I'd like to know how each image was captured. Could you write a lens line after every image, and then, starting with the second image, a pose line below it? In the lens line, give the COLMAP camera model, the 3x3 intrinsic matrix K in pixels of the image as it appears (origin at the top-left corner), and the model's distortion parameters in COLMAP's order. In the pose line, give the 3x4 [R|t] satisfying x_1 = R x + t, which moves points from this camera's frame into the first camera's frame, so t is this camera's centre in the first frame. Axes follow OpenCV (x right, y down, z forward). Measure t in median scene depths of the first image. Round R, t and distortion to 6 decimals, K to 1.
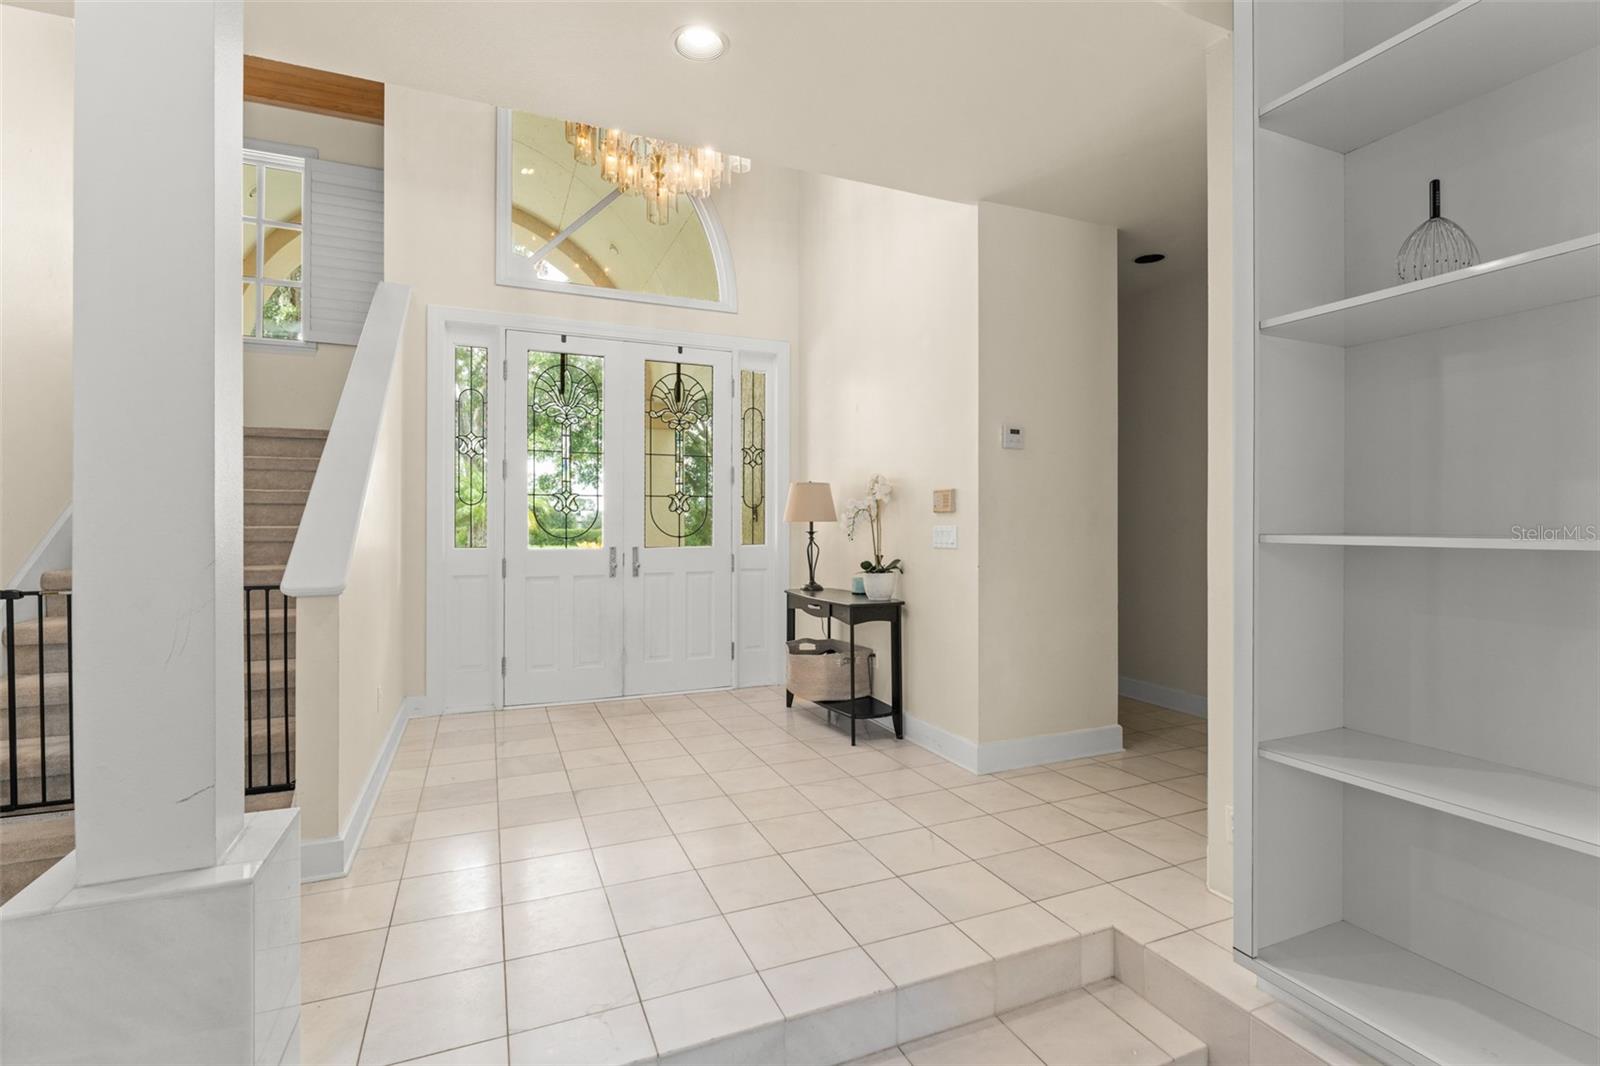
lens RADIAL K [[729.0, 0, 797.2], [0, 729.0, 530.5], [0, 0, 1]] dist [-0.014593, -0.000291]
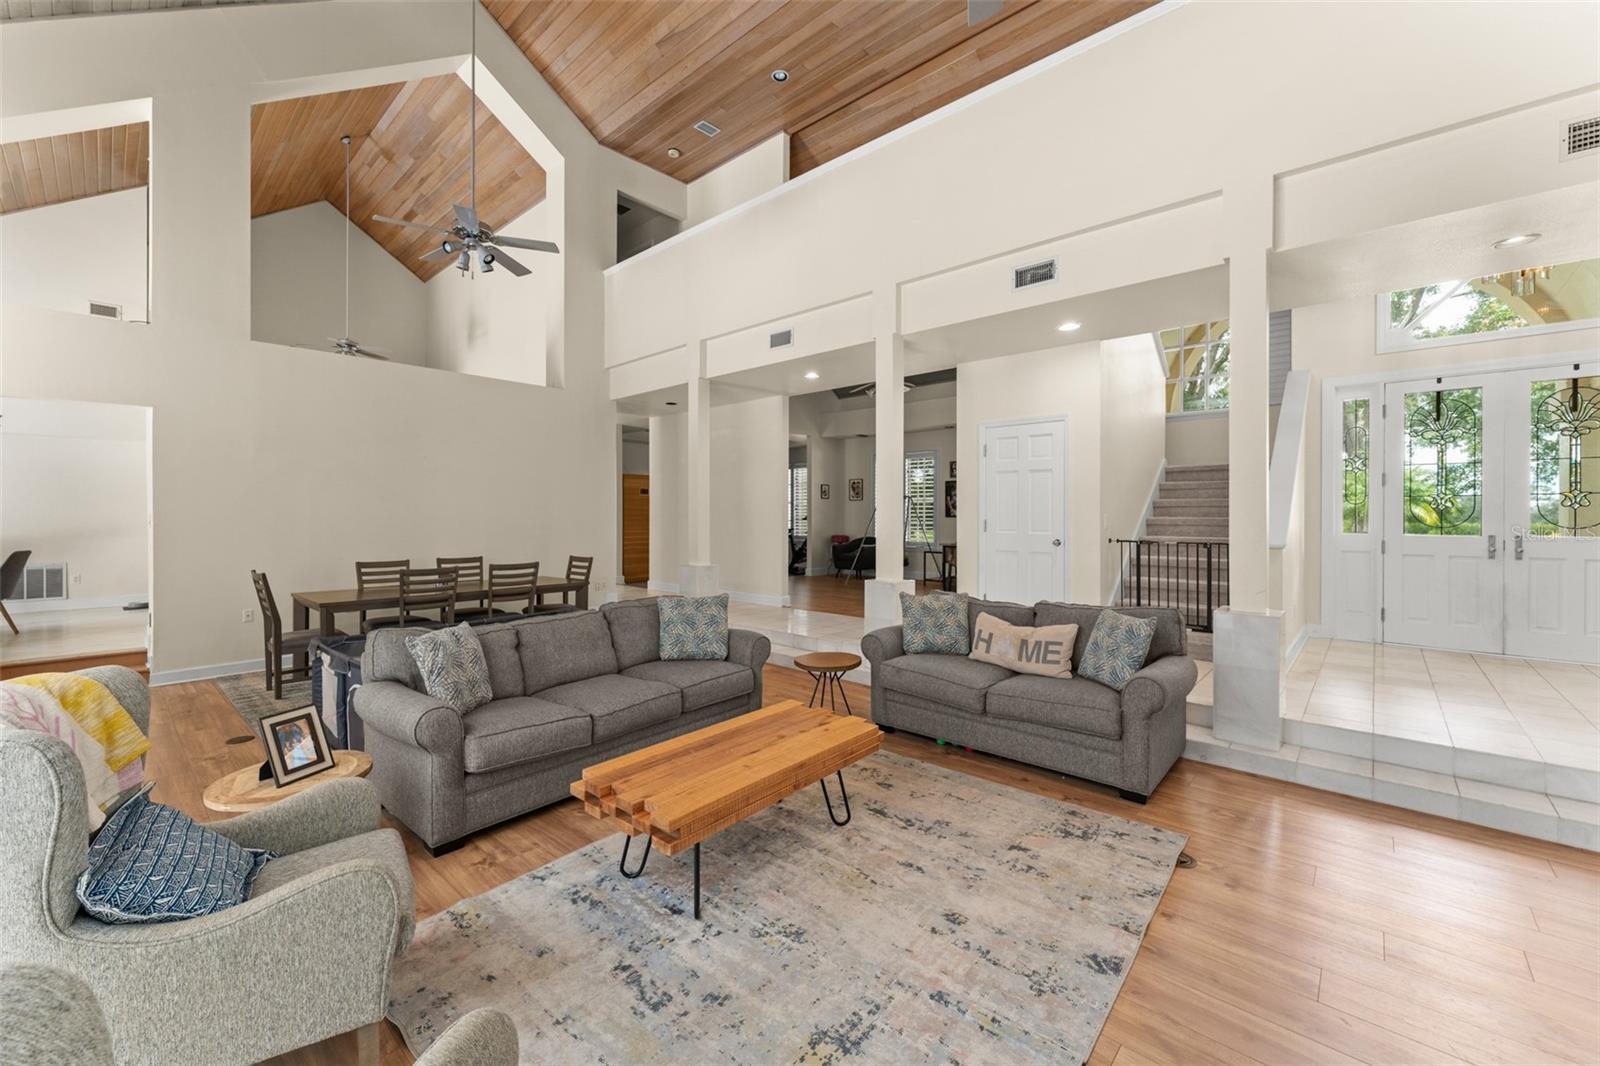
lens RADIAL K [[634.8, 0, 799.4], [0, 634.8, 520.2], [0, 0, 1]] dist [-0.007355, 0.001043]
pose [[0.416108, 0.000097, -0.909315, 0.300205], [-0.004937, 0.999985, -0.002152, 0.006097], [0.909302, 0.005385, 0.416102, -0.681925]]
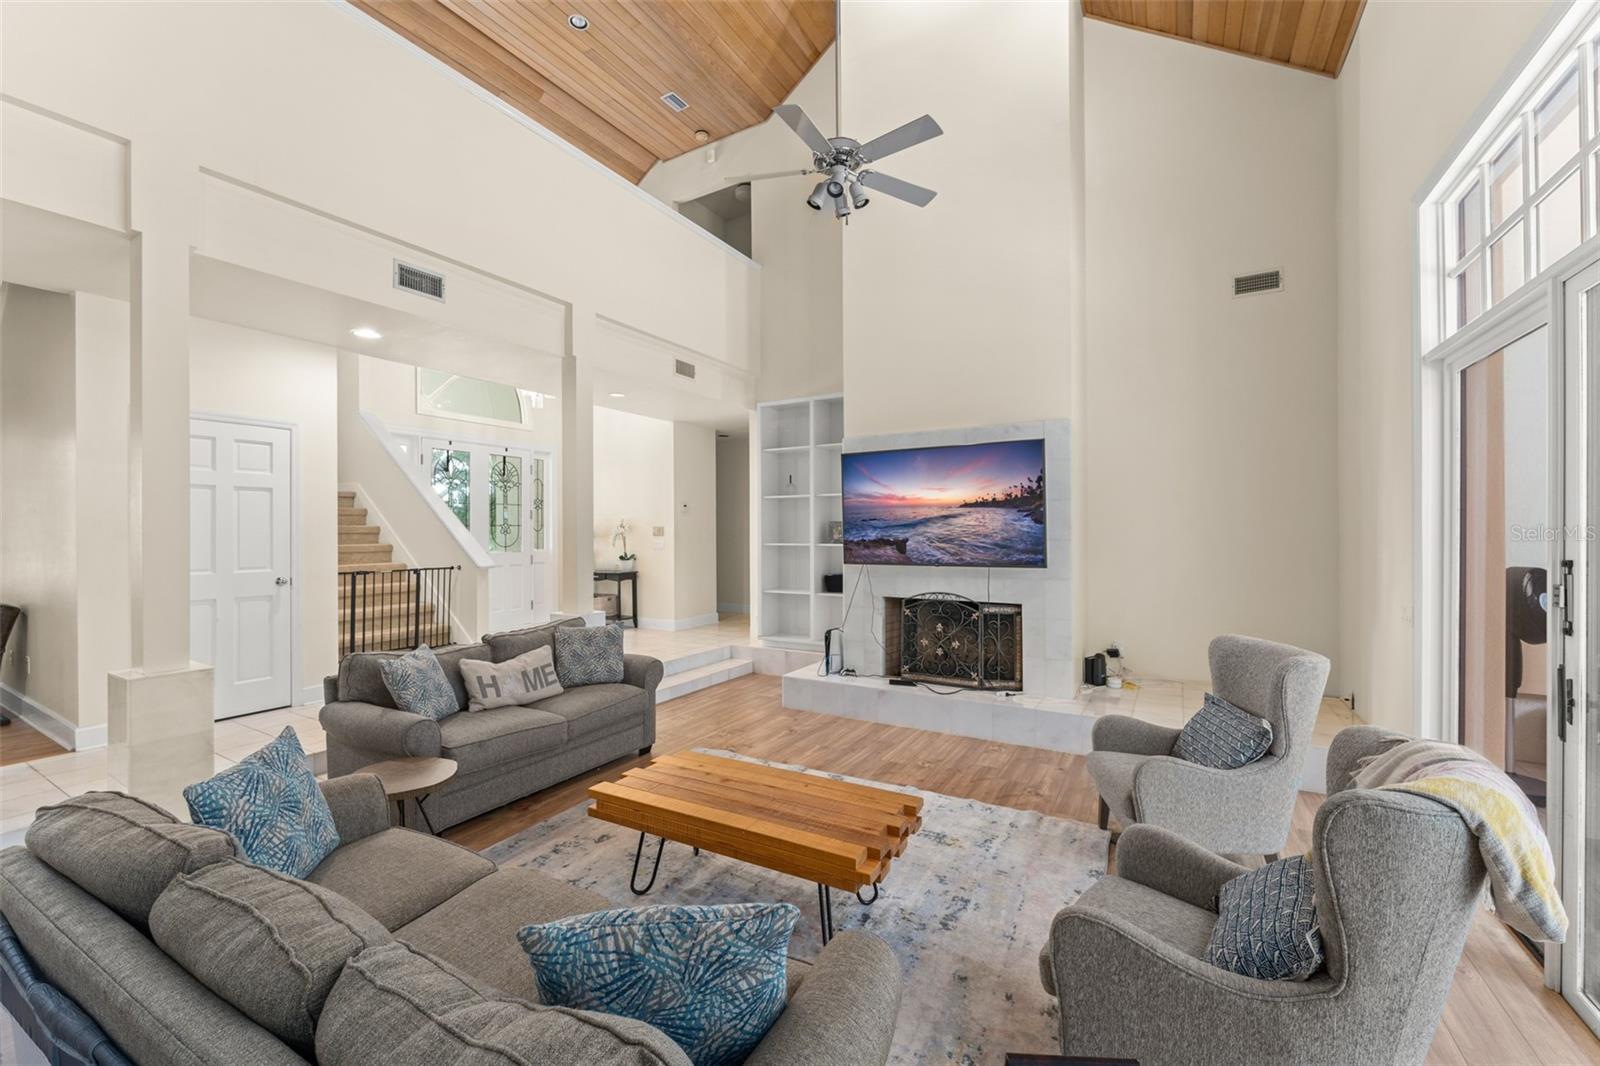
lens RADIAL K [[634.8, 0, 788.9], [0, 634.8, 532.4], [0, 0, 1]] dist [-0.007355, 0.001043]
pose [[0.812470, -0.005456, 0.582977, -0.669253], [0.007073, 0.999975, -0.000498, -0.027873], [-0.582960, 0.004528, 0.812488, -1.007739]]
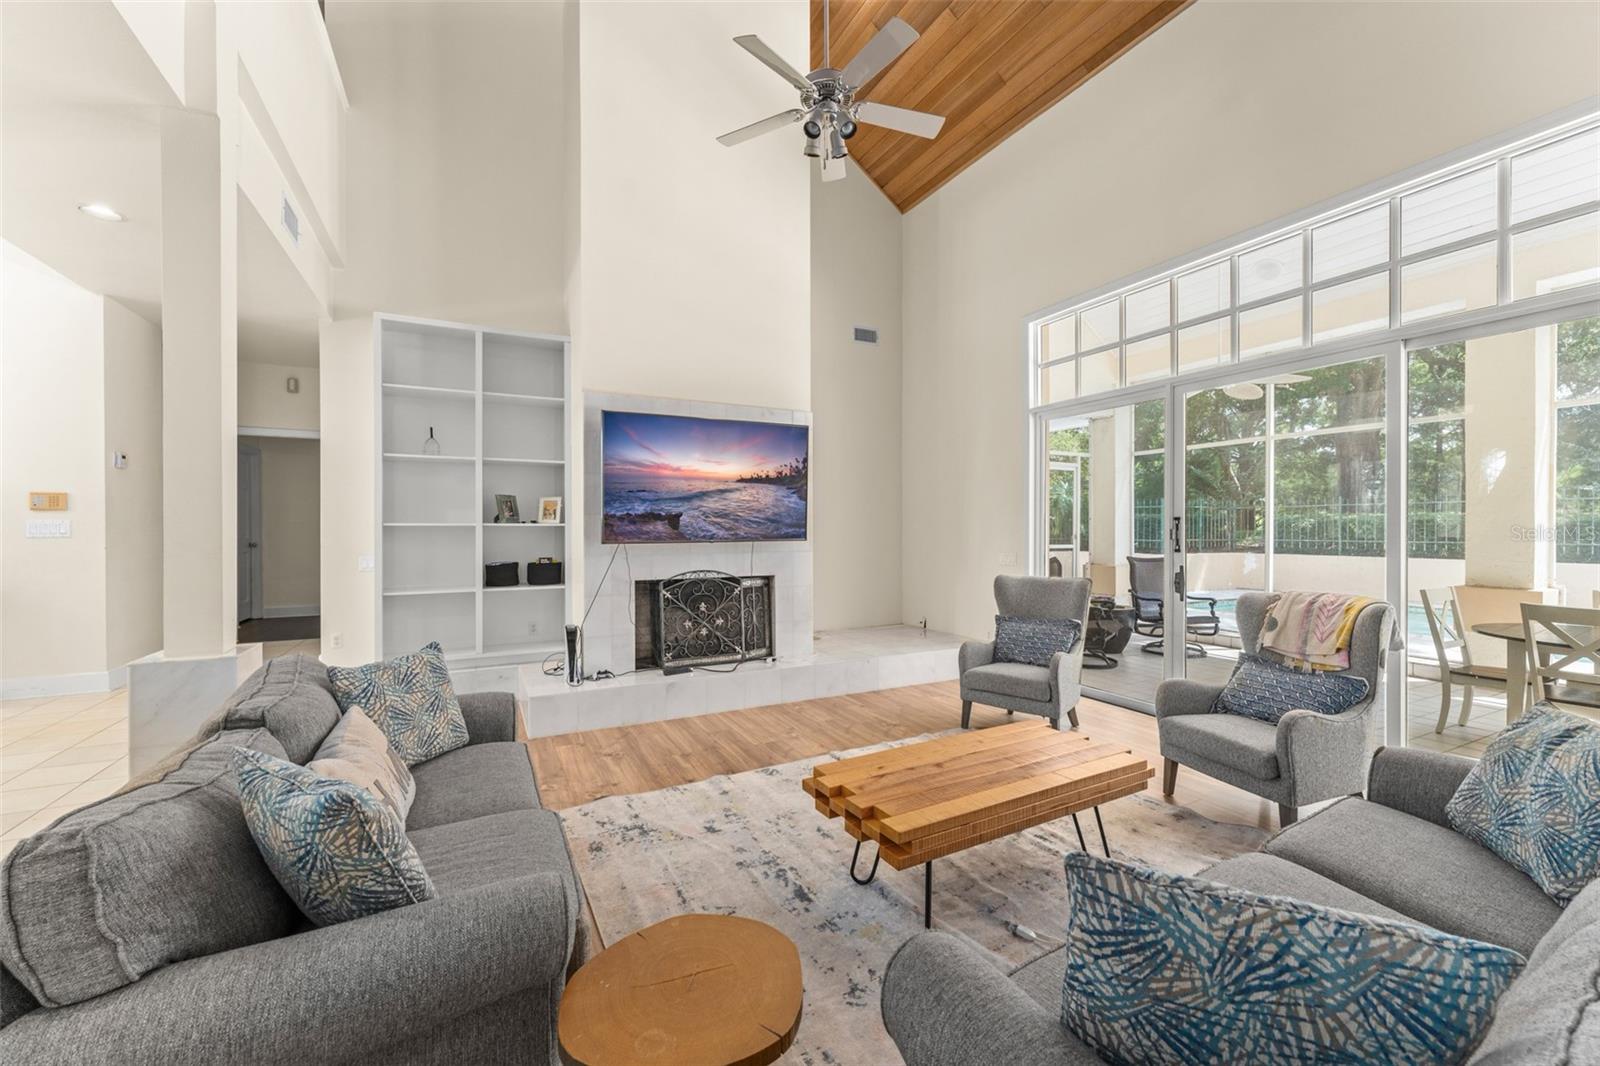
lens RADIAL K [[634.8, 0, 790.2], [0, 634.8, 531.1], [0, 0, 1]] dist [-0.007355, 0.001043]
pose [[-0.060354, -0.004222, 0.998168, -0.913896], [0.005309, 0.999976, 0.004550, 0.014557], [-0.998163, 0.005574, -0.060330, -0.240494]]
